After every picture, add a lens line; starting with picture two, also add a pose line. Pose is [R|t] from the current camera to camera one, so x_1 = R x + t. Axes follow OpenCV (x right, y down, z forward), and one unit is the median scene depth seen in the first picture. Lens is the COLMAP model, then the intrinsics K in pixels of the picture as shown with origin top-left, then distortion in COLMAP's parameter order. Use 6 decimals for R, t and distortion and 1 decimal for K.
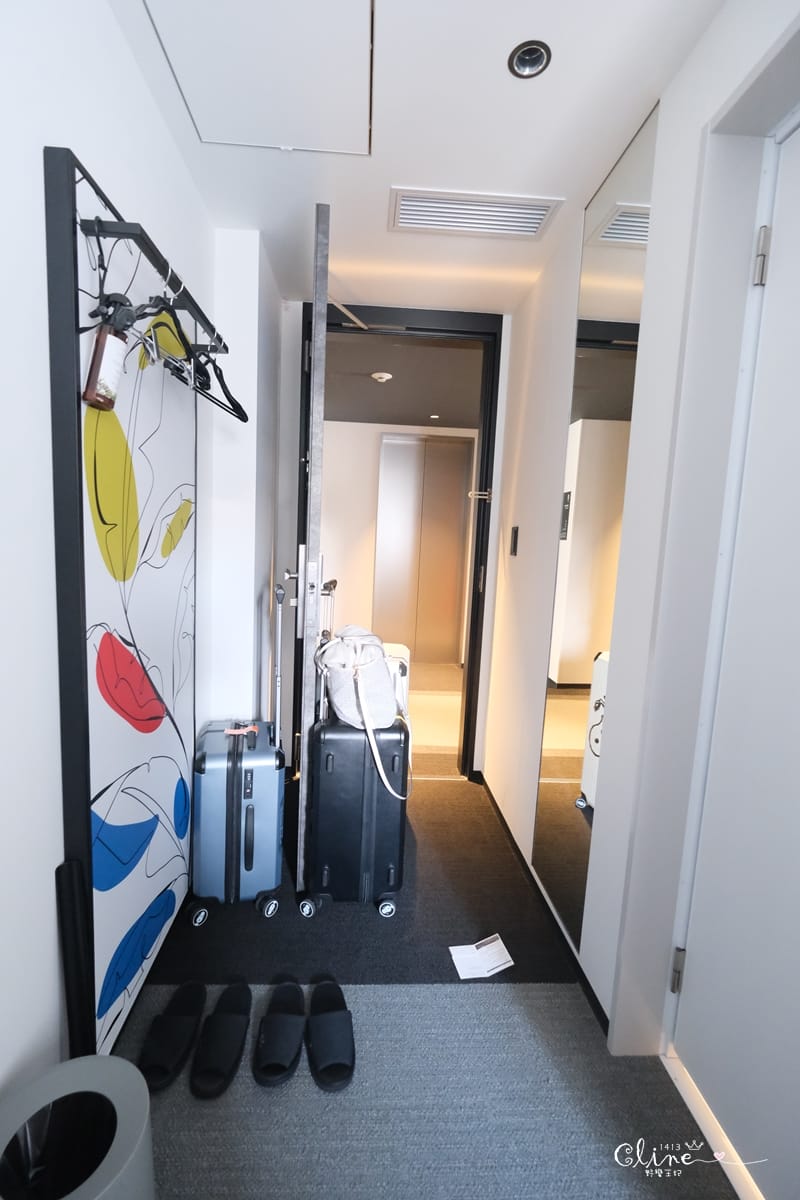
lens RADIAL K [[524.7, 0, 385.0], [0, 524.7, 599.8], [0, 0, 1]] dist [-0.002653, 0.001276]
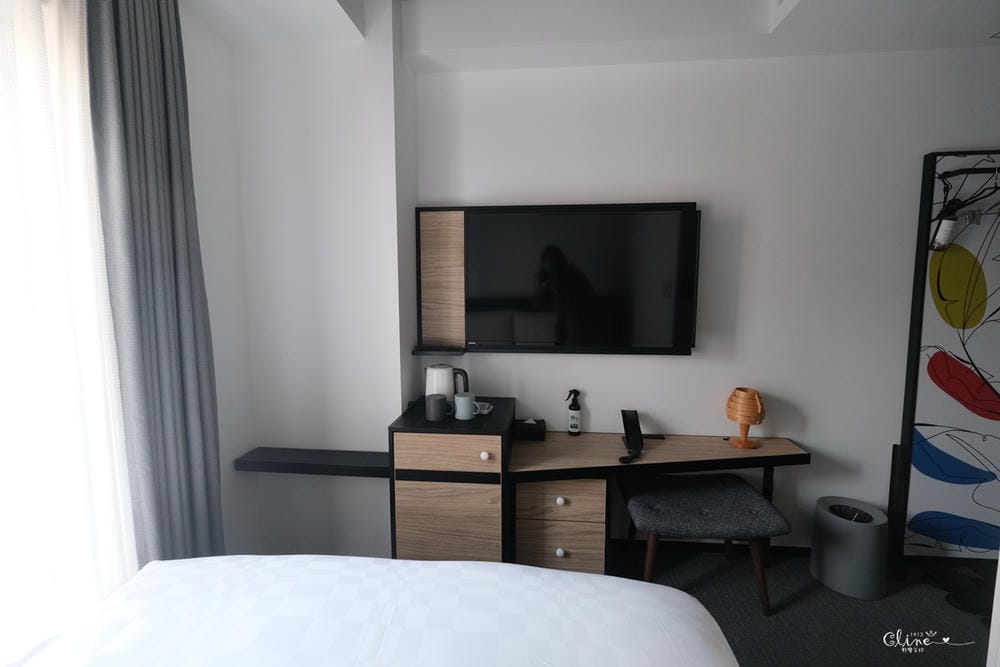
lens RADIAL K [[437.2, 0, 506.0], [0, 437.2, 322.1], [0, 0, 1]] dist [-0.002653, 0.001276]
pose [[-0.141424, 0.052287, -0.988567, 1.113267], [-0.117842, 0.990614, 0.069254, 0.022998], [0.982910, 0.126289, -0.133935, -0.385272]]
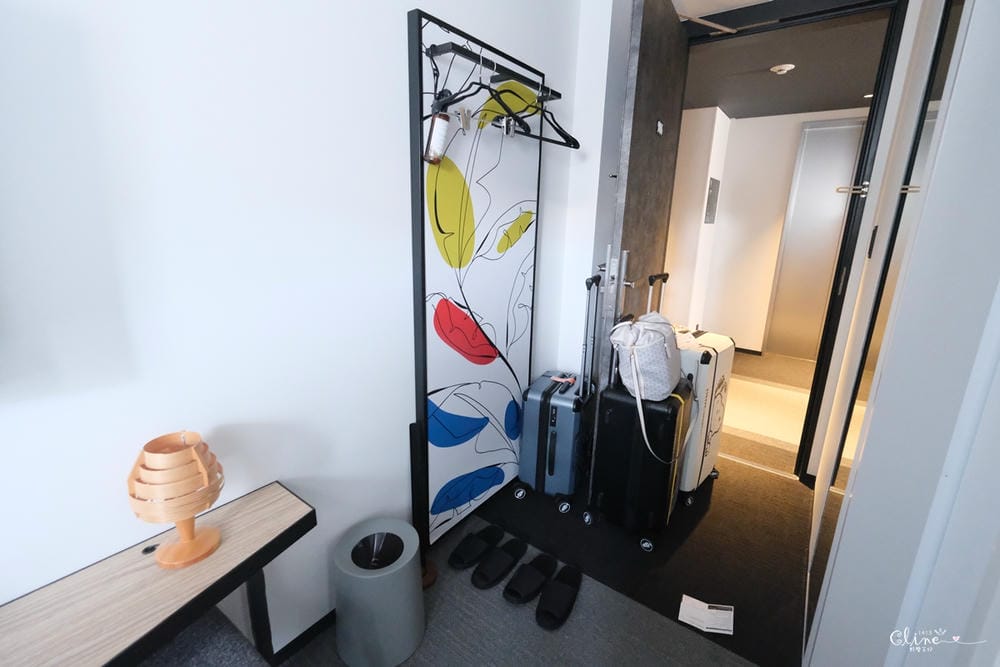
lens RADIAL K [[437.2, 0, 506.0], [0, 437.2, 322.1], [0, 0, 1]] dist [-0.002653, 0.001276]
pose [[0.780213, 0.128243, -0.612227, 0.375754], [-0.069850, 0.990499, 0.118463, -0.032746], [0.621602, -0.049662, 0.781757, 0.021942]]
